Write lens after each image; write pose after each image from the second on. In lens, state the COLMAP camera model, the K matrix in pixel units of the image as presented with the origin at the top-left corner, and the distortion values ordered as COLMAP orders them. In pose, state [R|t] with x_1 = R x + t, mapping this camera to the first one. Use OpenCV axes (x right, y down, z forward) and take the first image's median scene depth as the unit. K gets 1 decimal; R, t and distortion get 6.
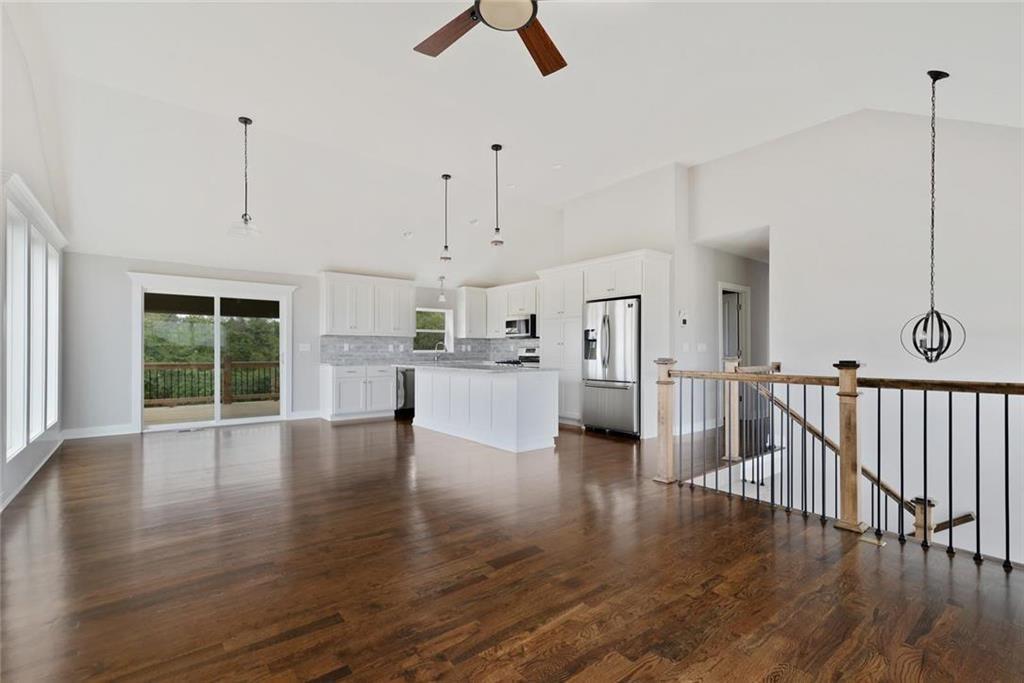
lens RADIAL K [[467.1, 0, 512.1], [0, 467.1, 348.7], [0, 0, 1]] dist [0.013097, -0.000953]
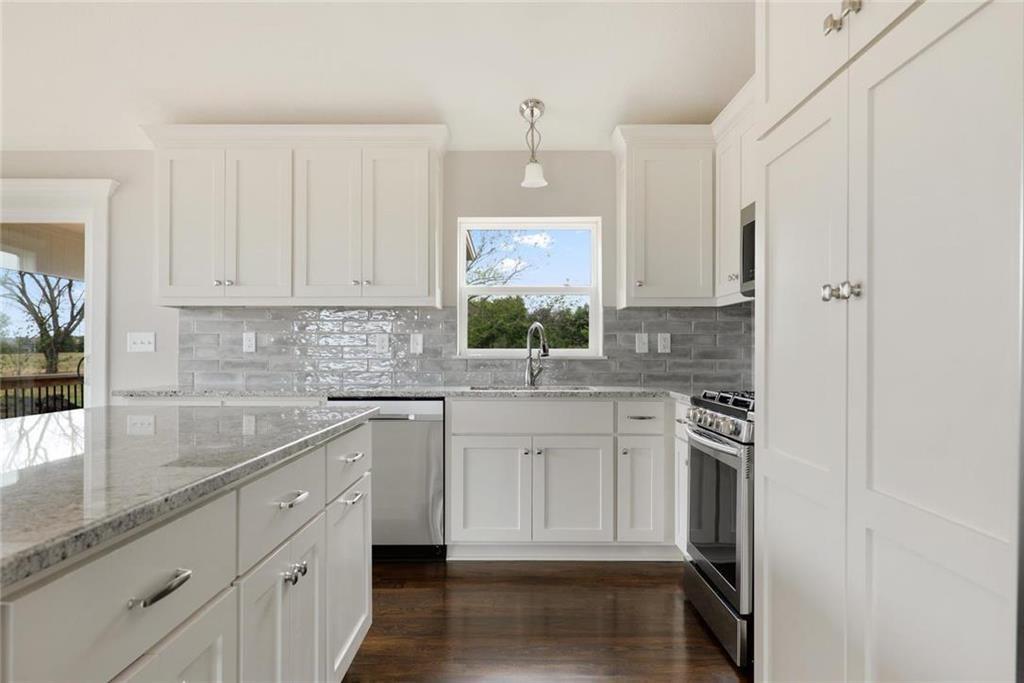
lens RADIAL K [[744.6, 0, 511.6], [0, 744.6, 346.9], [0, 0, 1]] dist [-0.004775, -0.005101]
pose [[0.778822, -0.001962, -0.627242, 0.142319], [0.002699, 0.999996, 0.000223, 0.001305], [0.627239, -0.001866, 0.778825, 0.647695]]
